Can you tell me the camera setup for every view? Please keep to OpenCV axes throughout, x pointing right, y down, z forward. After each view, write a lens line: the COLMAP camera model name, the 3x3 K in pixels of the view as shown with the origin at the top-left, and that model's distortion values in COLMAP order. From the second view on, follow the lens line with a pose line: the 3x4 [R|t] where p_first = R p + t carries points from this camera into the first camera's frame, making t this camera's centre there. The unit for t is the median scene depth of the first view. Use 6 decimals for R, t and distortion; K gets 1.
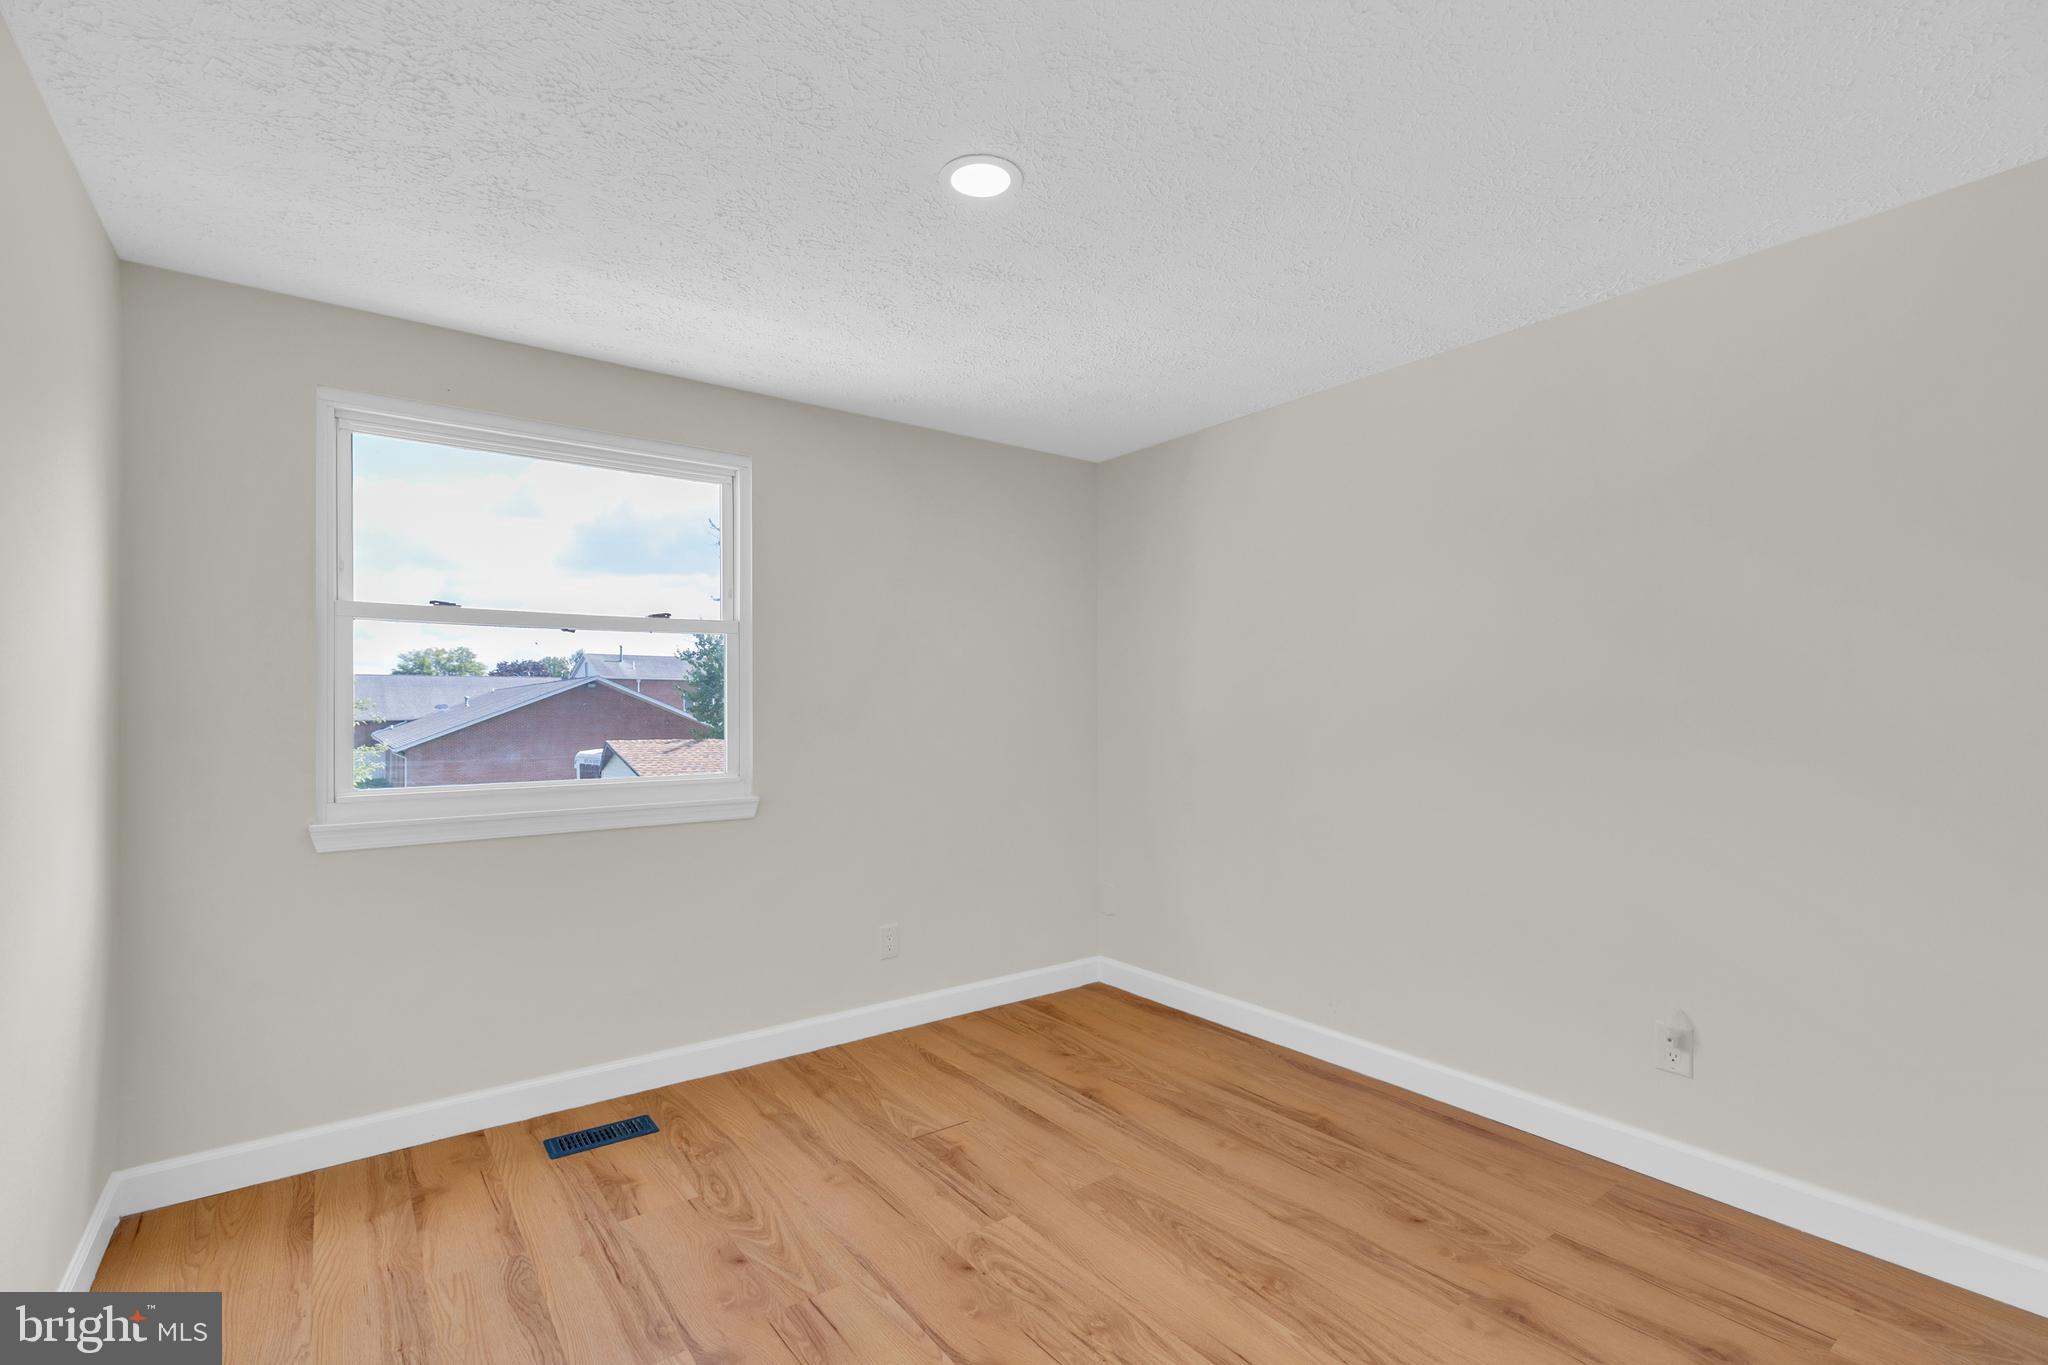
lens RADIAL K [[929.2, 0, 1025.8], [0, 929.2, 698.4], [0, 0, 1]] dist [0.006942, -0.000218]
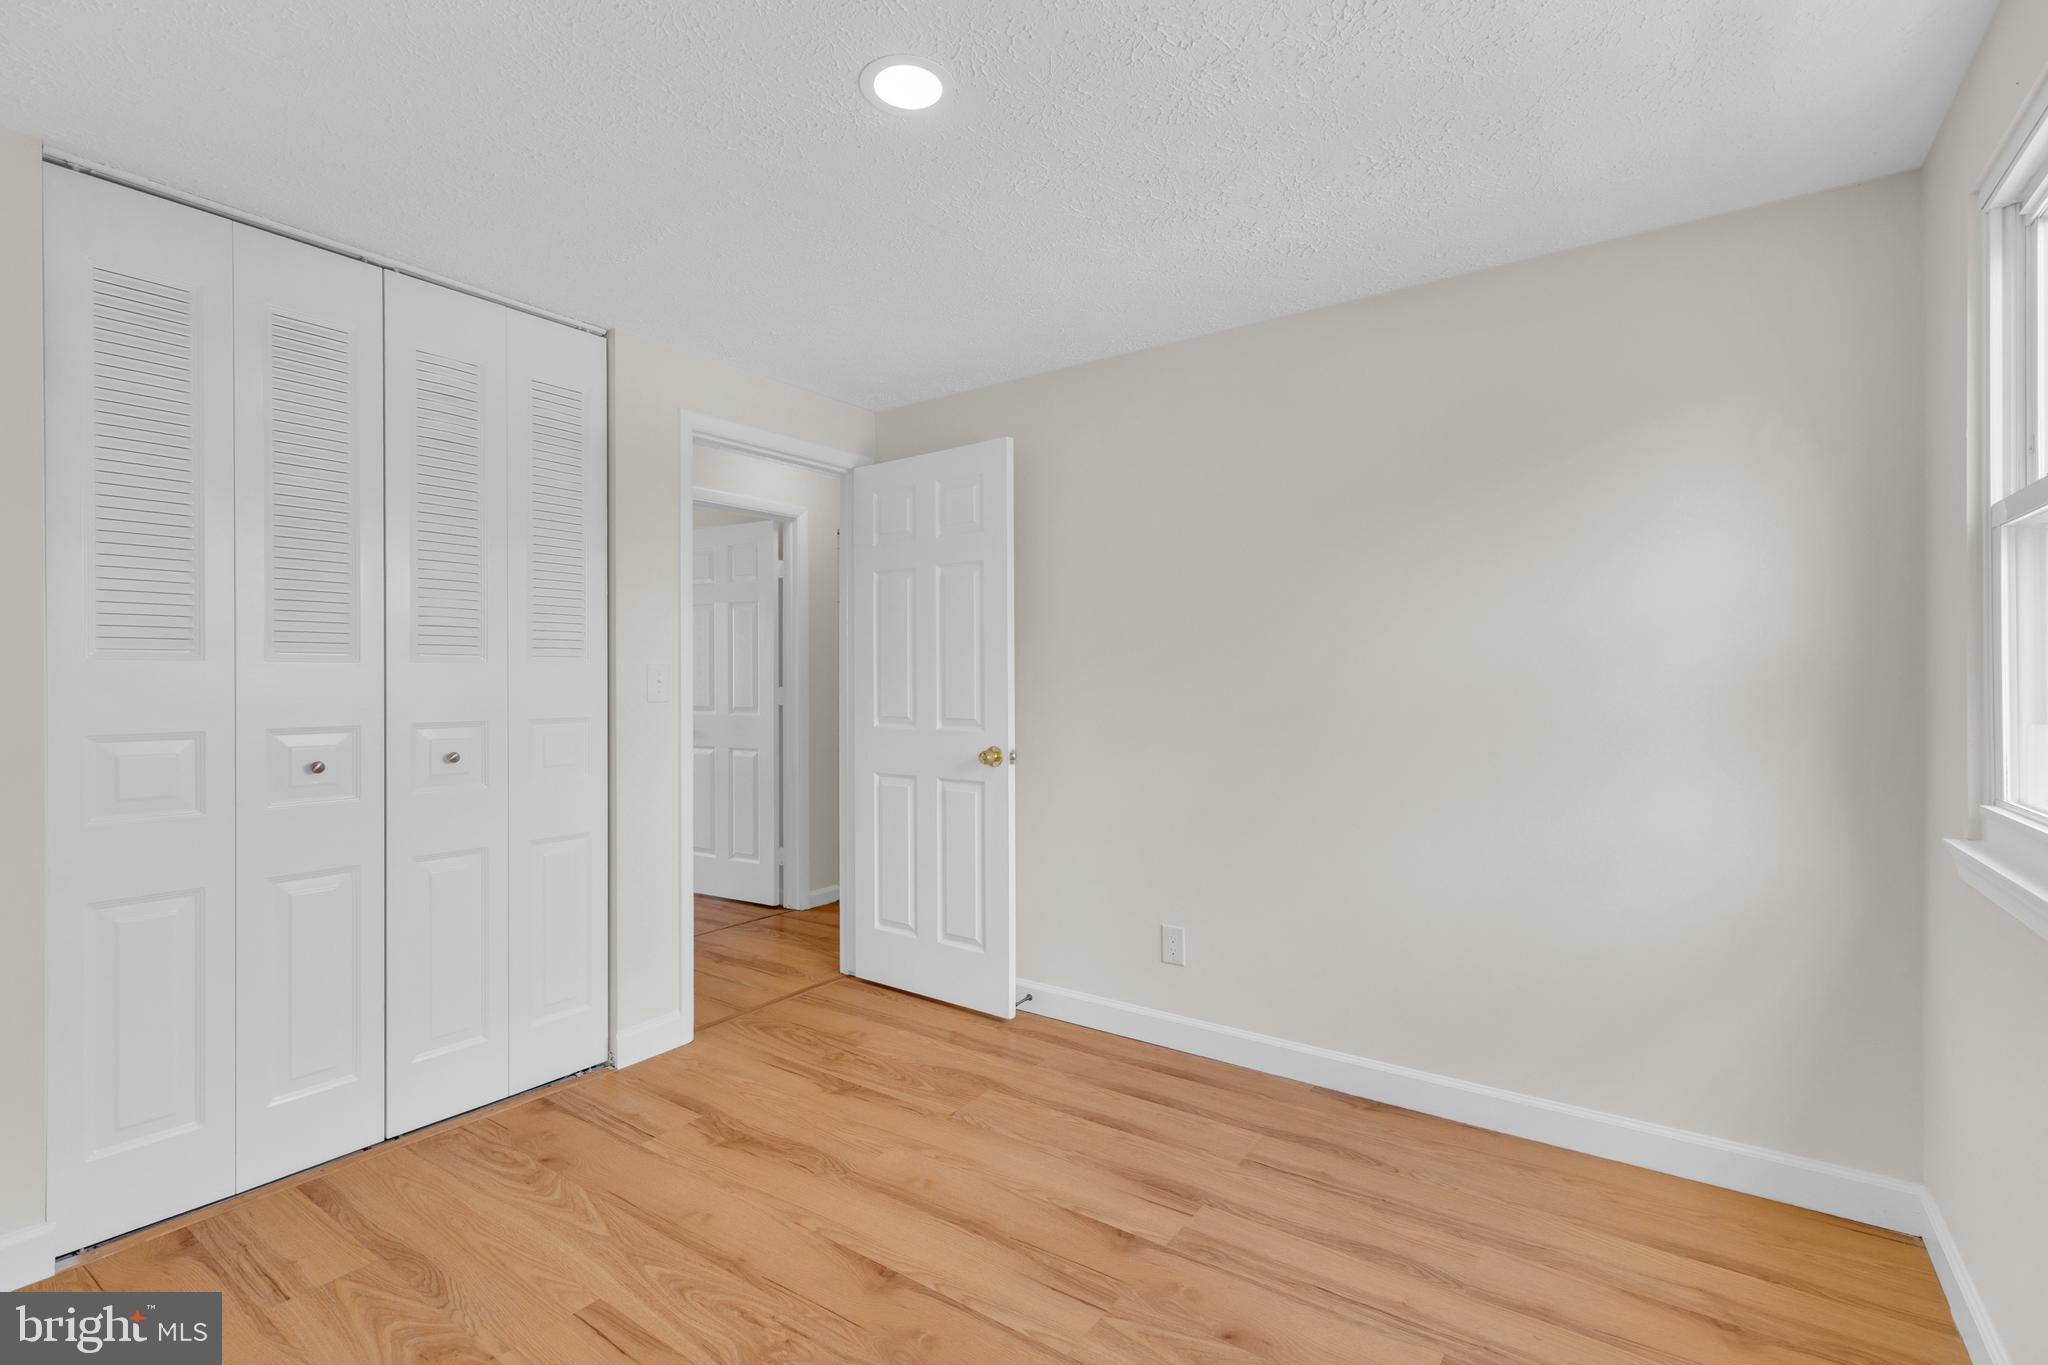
lens RADIAL K [[929.2, 0, 1025.3], [0, 929.2, 678.5], [0, 0, 1]] dist [0.006942, -0.000218]
pose [[-0.952928, 0.003895, -0.303173, 0.115980], [0.008789, 0.999852, -0.014780, 0.040792], [0.303071, -0.016748, -0.952821, 1.864650]]
